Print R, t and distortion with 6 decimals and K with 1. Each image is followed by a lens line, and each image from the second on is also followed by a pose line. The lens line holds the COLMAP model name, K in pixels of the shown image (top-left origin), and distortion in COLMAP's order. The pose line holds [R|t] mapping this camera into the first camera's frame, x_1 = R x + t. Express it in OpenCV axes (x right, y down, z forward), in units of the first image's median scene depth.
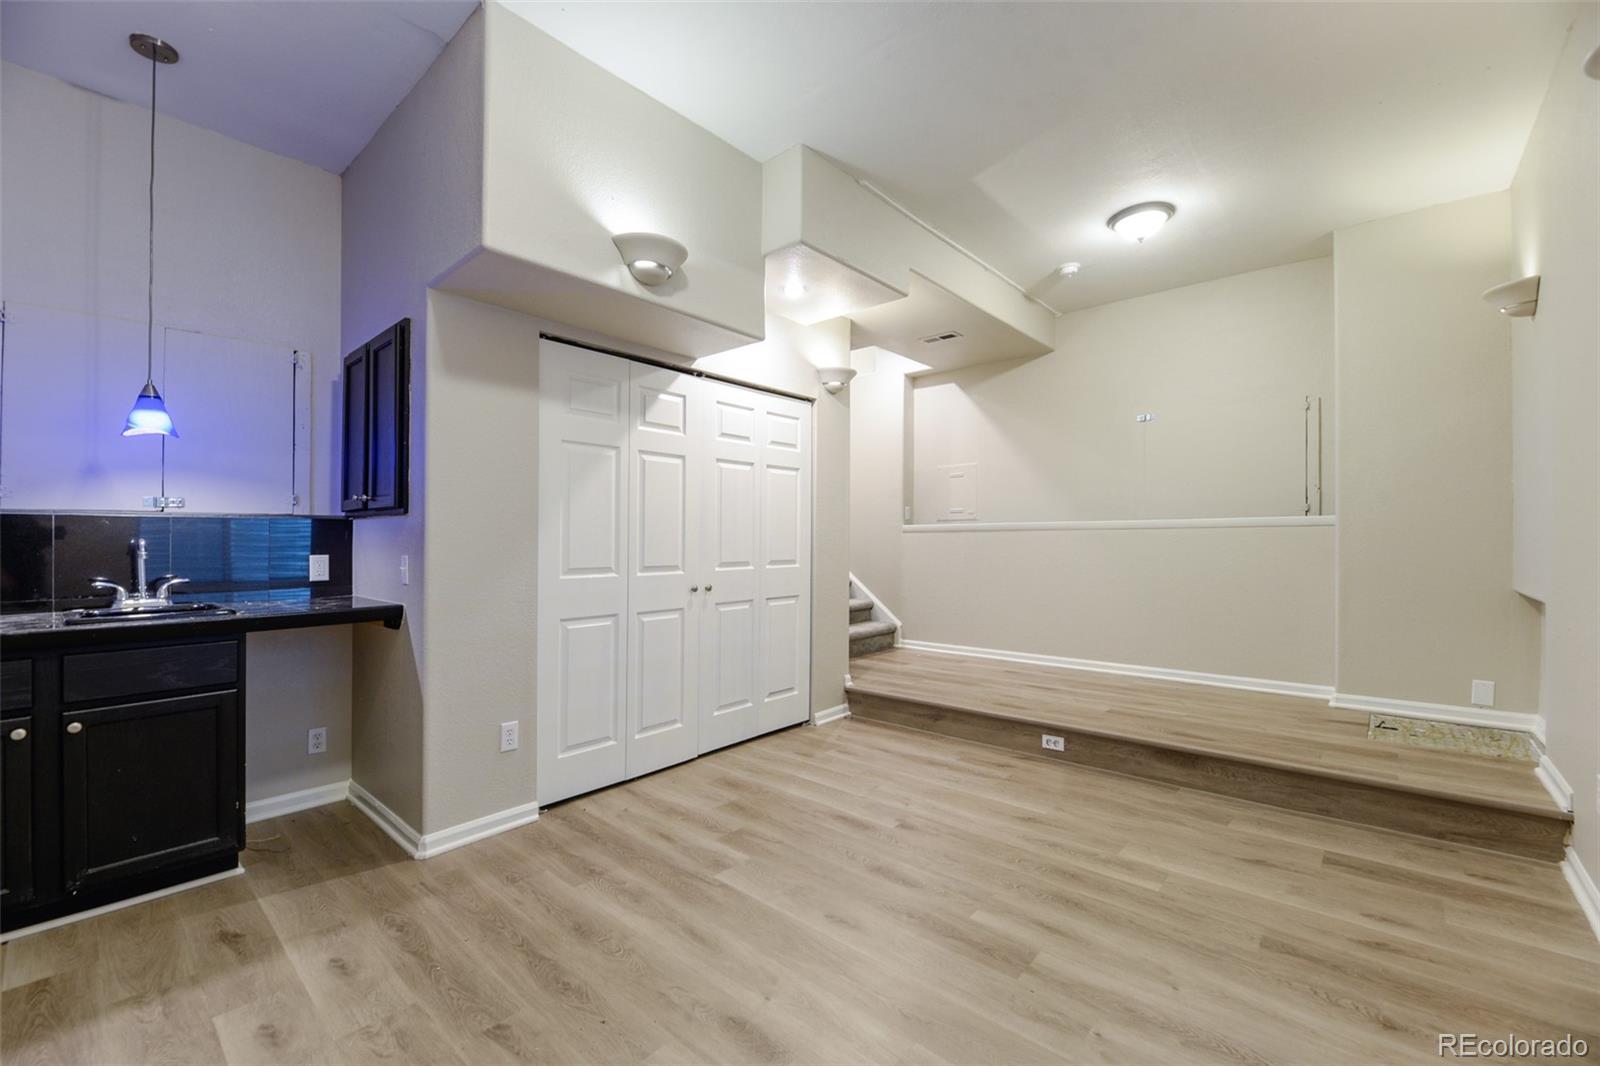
lens RADIAL K [[649.1, 0, 801.1], [0, 649.1, 541.3], [0, 0, 1]] dist [0.002116, -0.002127]
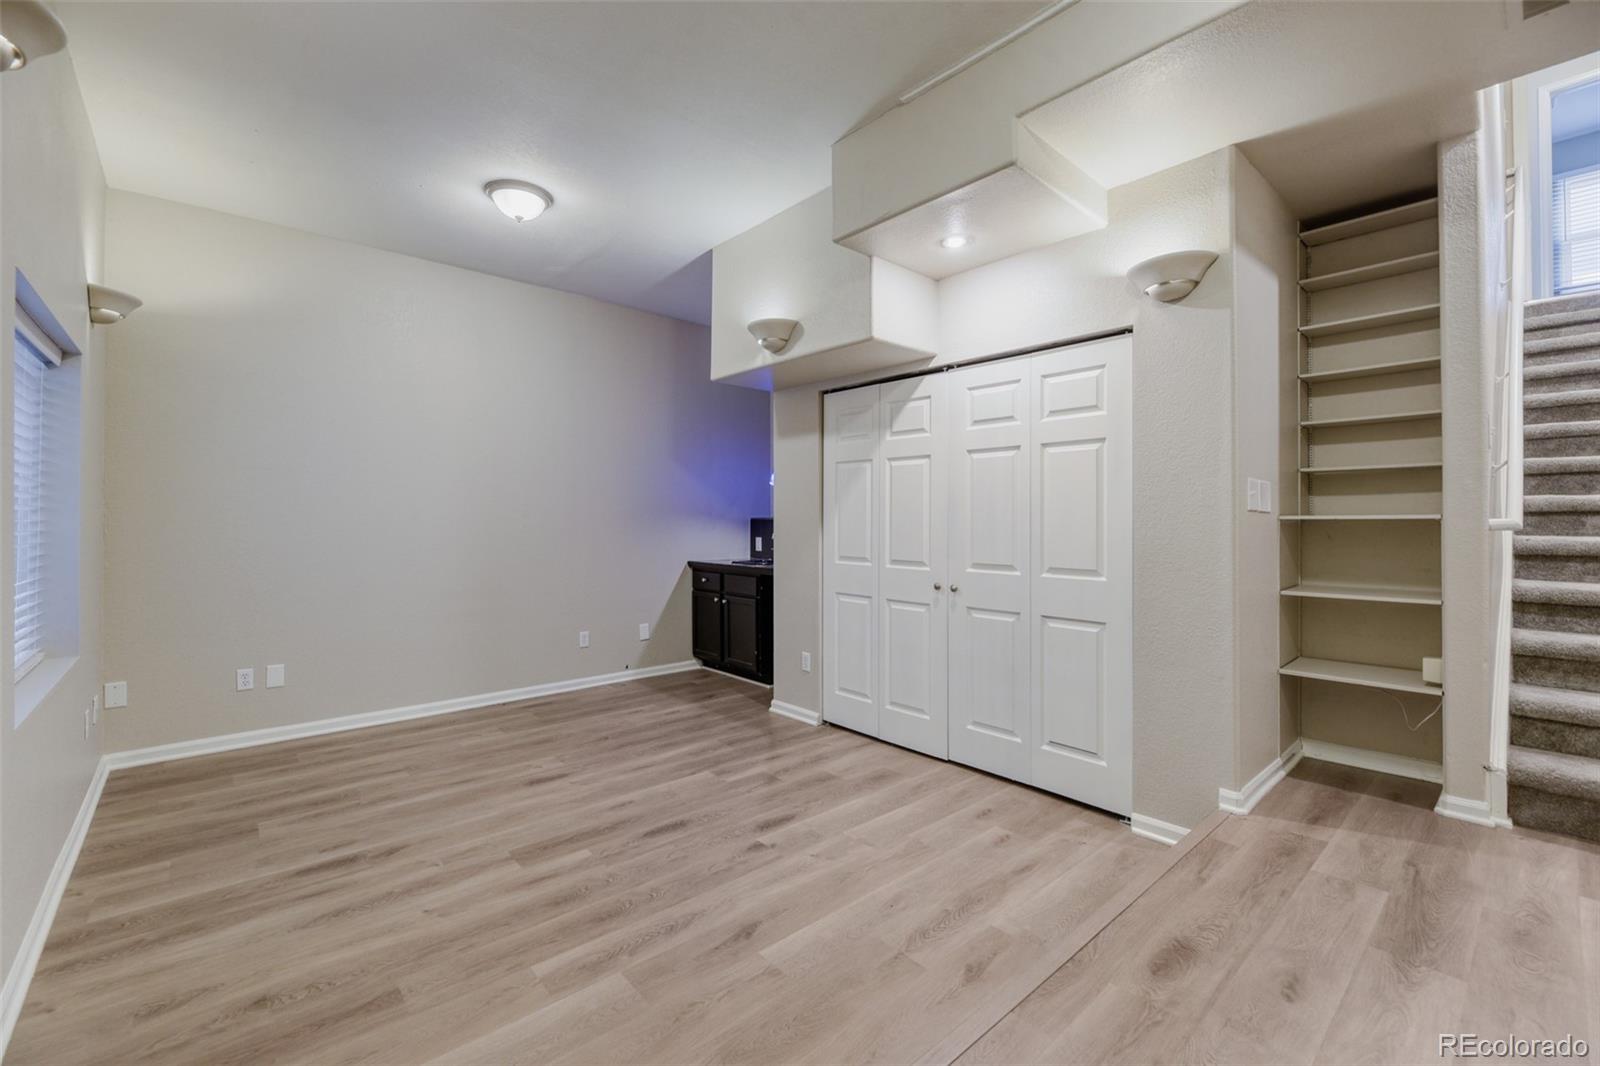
lens RADIAL K [[649.1, 0, 800.2], [0, 649.1, 516.6], [0, 0, 1]] dist [0.002116, -0.002127]
pose [[-0.100468, -0.005682, -0.994924, 1.013336], [-0.006882, 0.999964, -0.005016, -0.033214], [0.994916, 0.006343, -0.100504, 1.067225]]
